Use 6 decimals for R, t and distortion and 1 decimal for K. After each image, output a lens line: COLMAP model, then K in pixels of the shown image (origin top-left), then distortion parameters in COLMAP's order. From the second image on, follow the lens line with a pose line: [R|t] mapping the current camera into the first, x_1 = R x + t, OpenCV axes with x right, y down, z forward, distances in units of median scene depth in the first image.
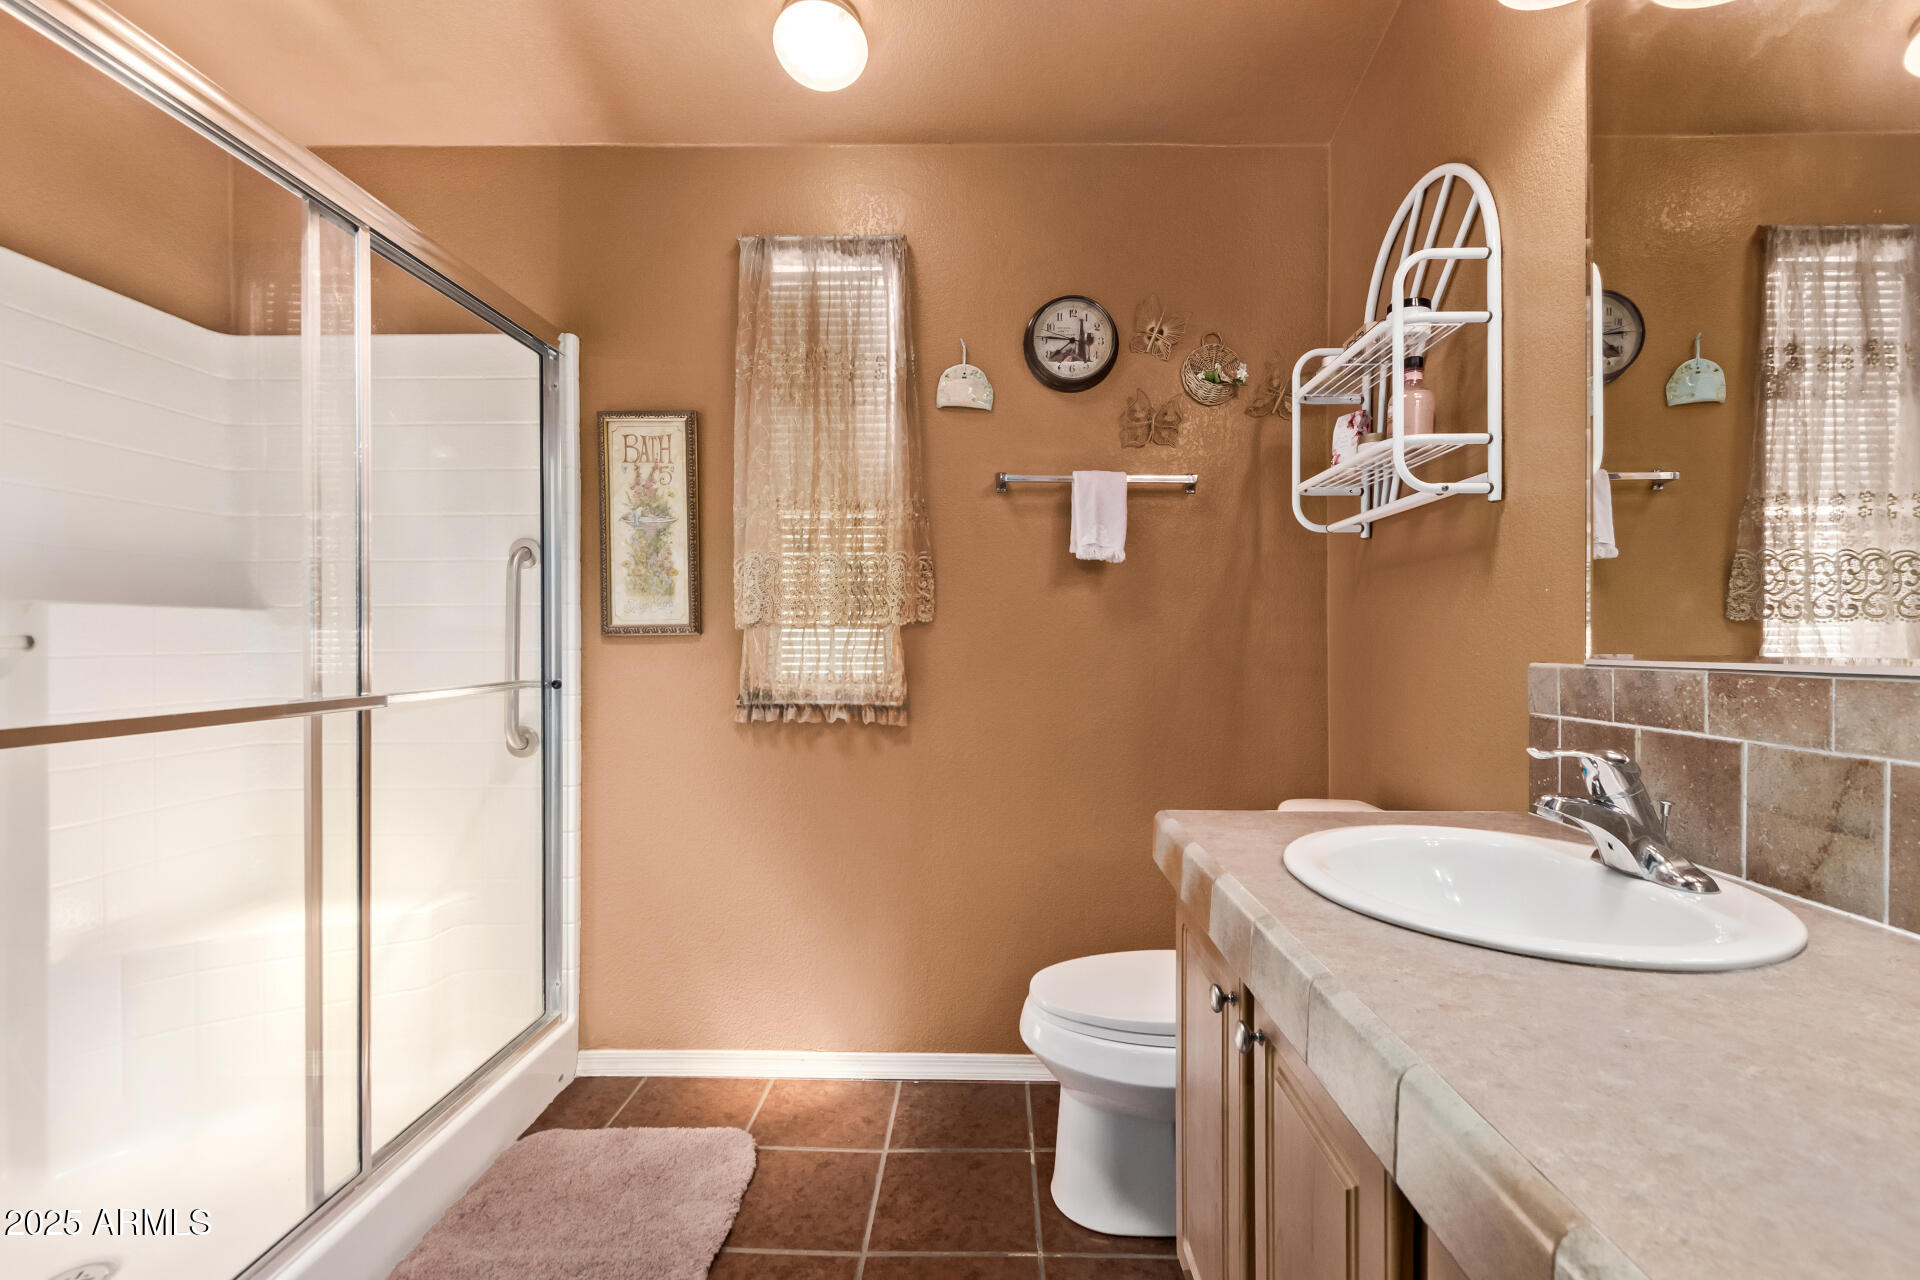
lens RADIAL K [[892.6, 0, 965.4], [0, 892.6, 643.1], [0, 0, 1]] dist [0.017234, -0.010099]
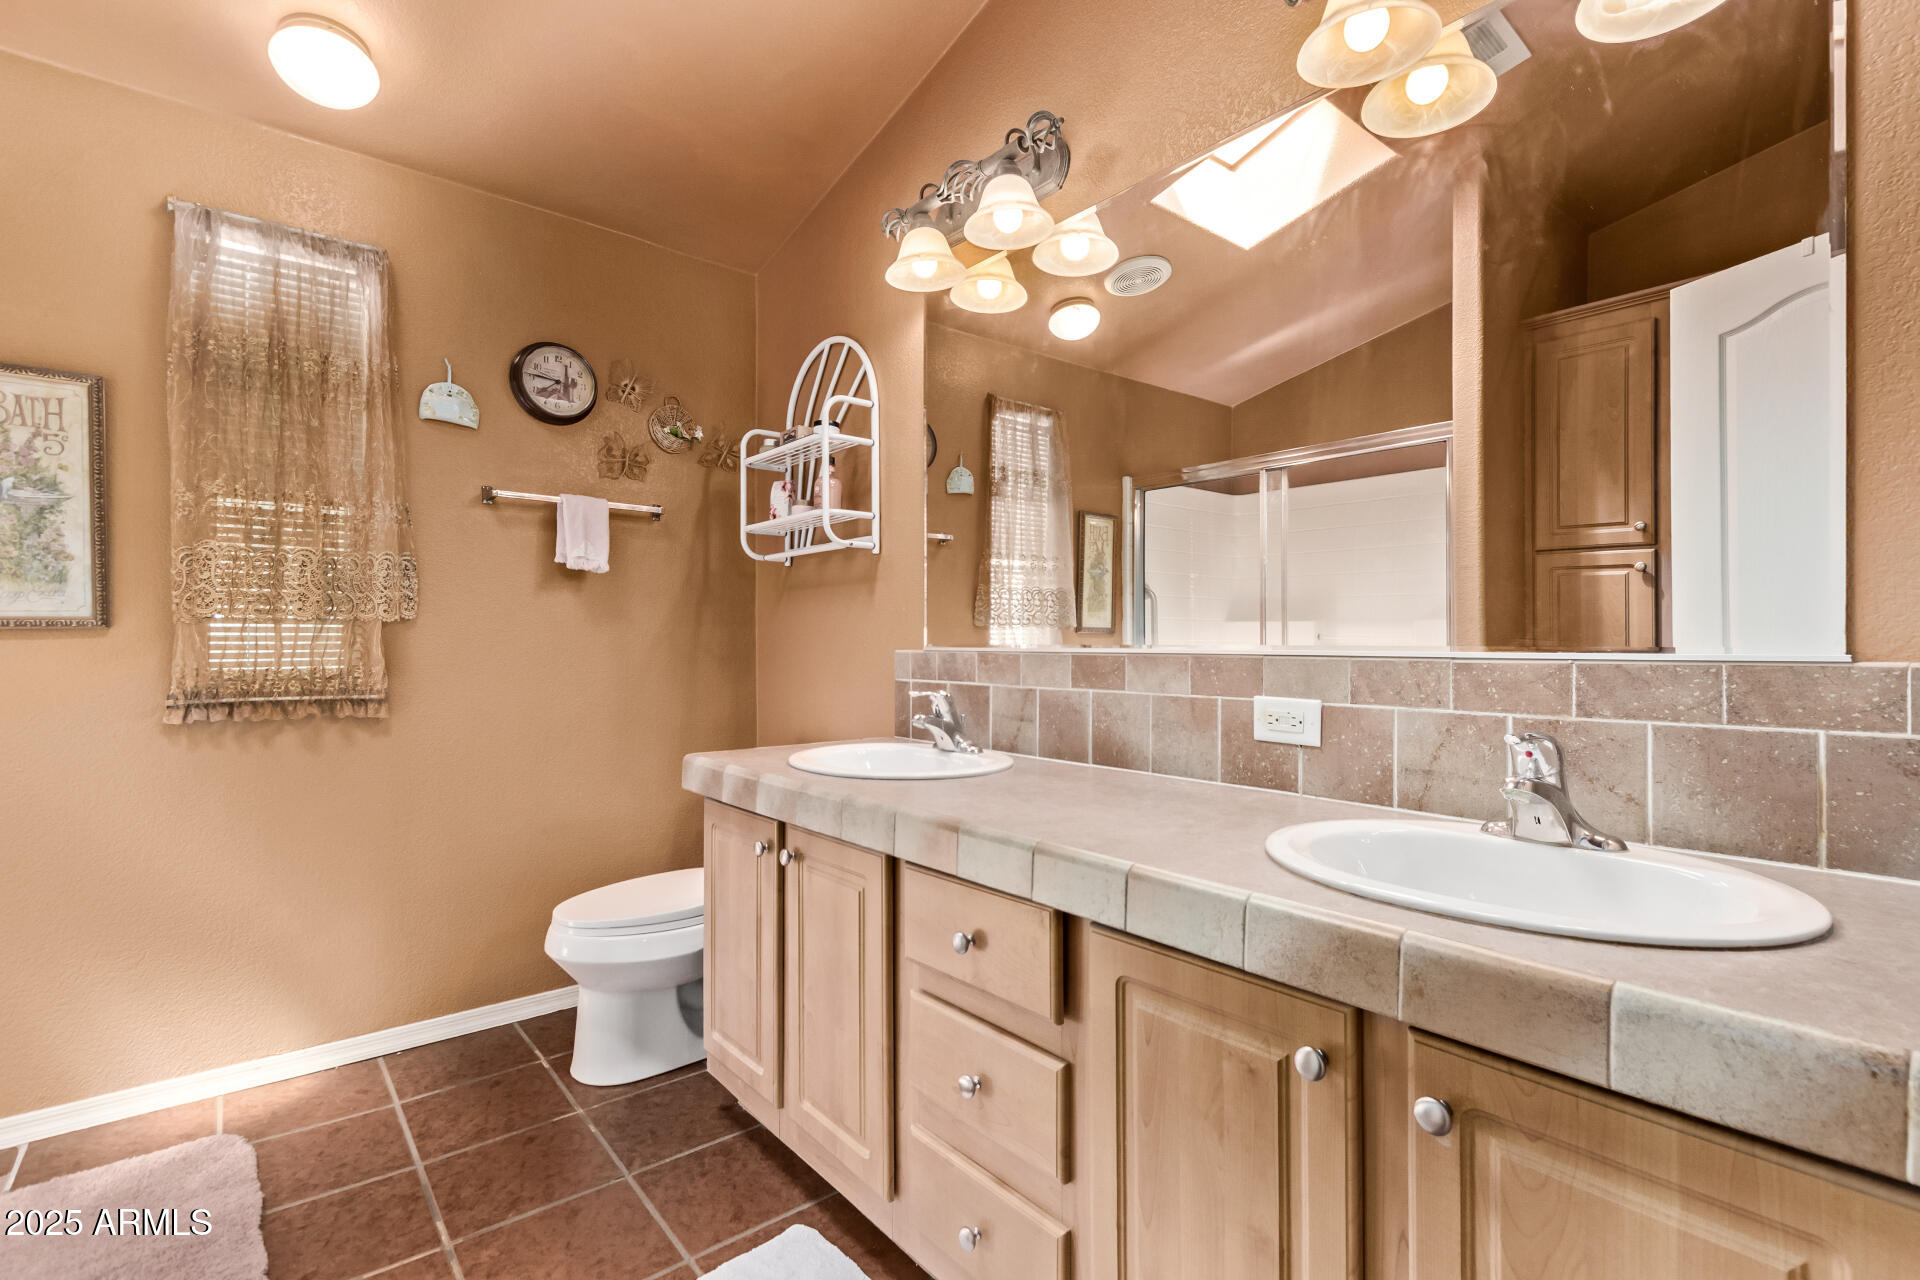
lens RADIAL K [[899.1, 0, 979.2], [0, 899.1, 636.9], [0, 0, 1]] dist [-0.000957, -0.000044]
pose [[0.749751, 0.003302, 0.661712, -0.249281], [-0.000224, 0.999989, -0.004736, 0.002892], [-0.661720, 0.003403, 0.749743, -0.255720]]
